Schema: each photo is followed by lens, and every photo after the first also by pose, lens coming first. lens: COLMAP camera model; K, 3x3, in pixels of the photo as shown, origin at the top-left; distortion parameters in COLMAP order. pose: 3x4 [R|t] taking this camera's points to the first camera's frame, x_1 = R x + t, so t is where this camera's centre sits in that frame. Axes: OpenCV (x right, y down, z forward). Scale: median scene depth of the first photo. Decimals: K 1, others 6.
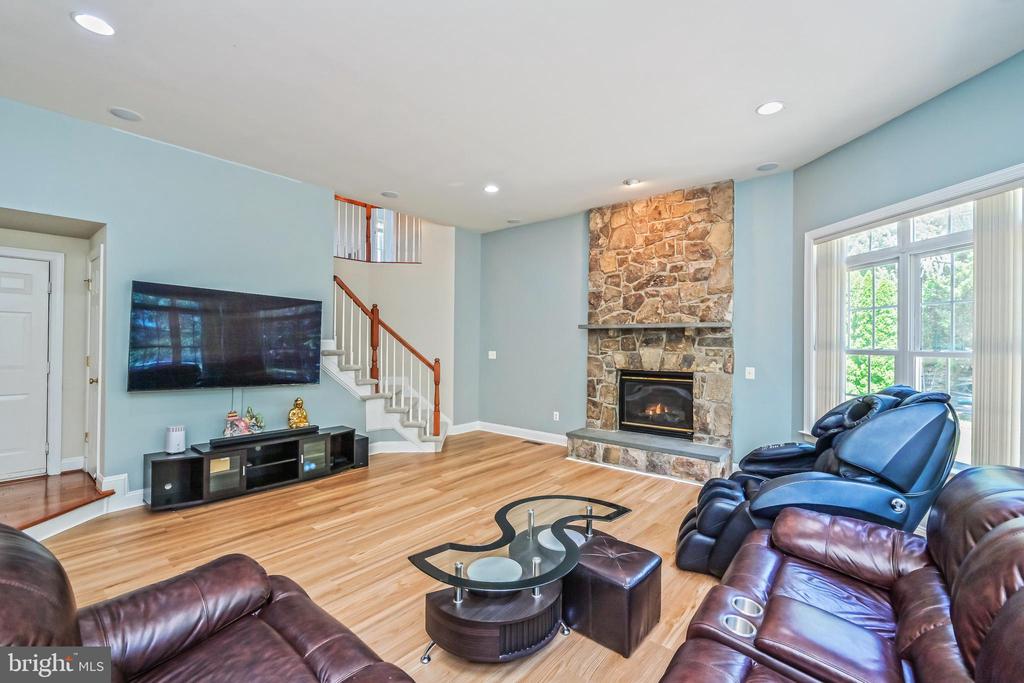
lens RADIAL K [[440.0, 0, 512.0], [0, 440.0, 341.5], [0, 0, 1]] dist [0.011280, 0.000047]
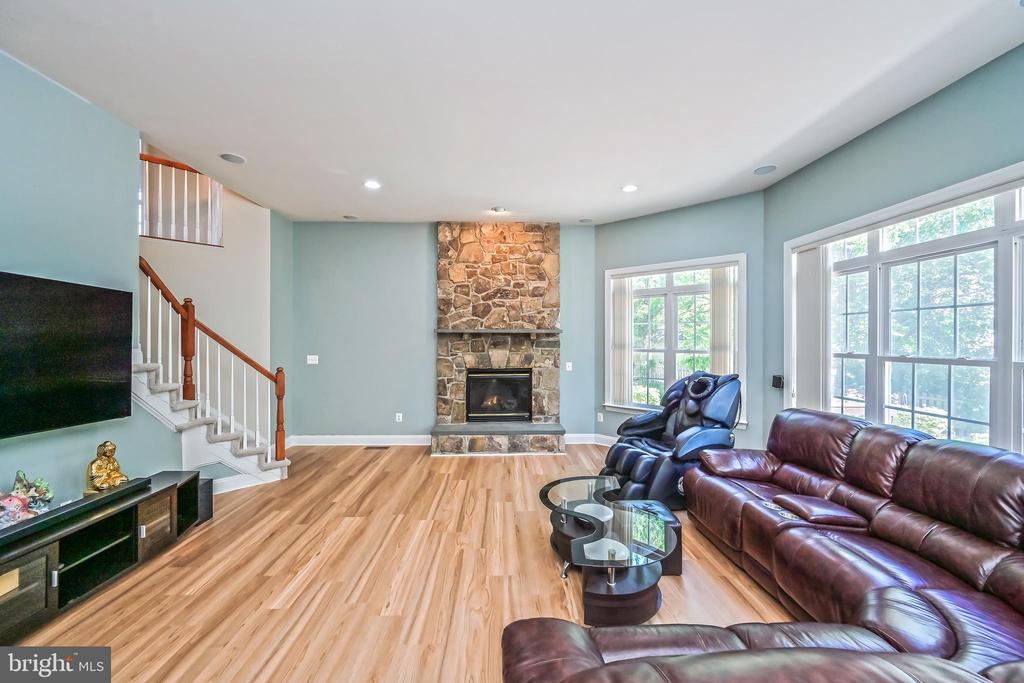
lens RADIAL K [[405.2, 0, 512.0], [0, 405.2, 341.5], [0, 0, 1]] dist [-0.000596, 0.000016]
pose [[0.751468, -0.011984, 0.659660, -0.389966], [0.003979, 0.999899, 0.013633, -0.022243], [-0.659757, -0.007620, 0.751440, 0.151348]]
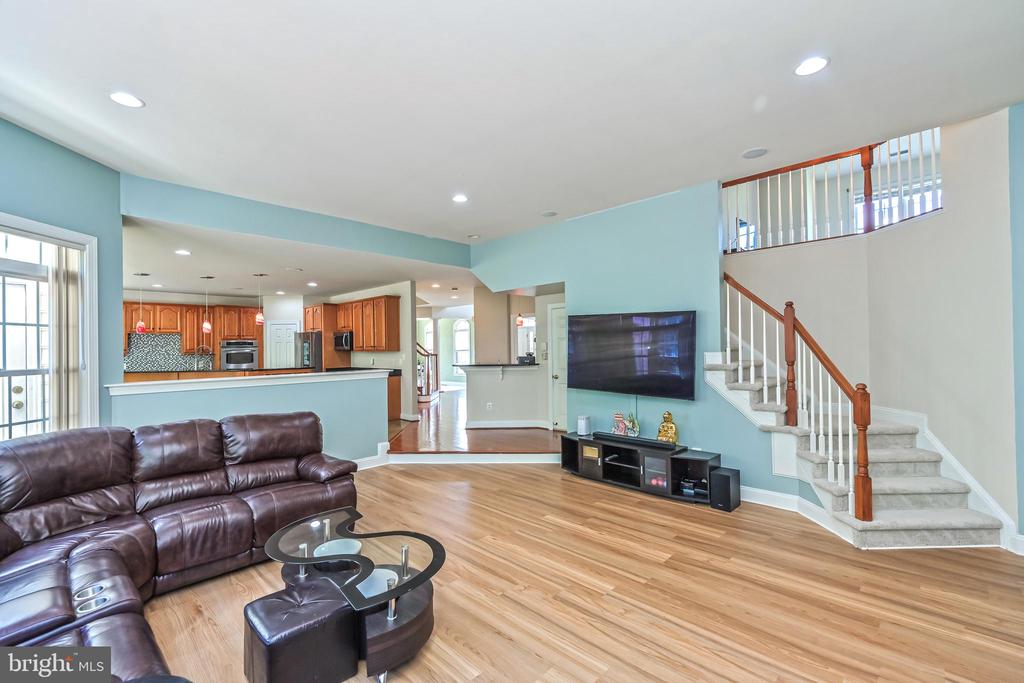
lens RADIAL K [[445.8, 0, 512.0], [0, 445.8, 341.5], [0, 0, 1]] dist [-0.000785, -0.000022]
pose [[-0.083237, -0.020628, -0.996316, 0.499649], [0.015993, 0.999629, -0.022032, -0.011973], [0.996401, -0.017768, -0.082876, 0.675076]]
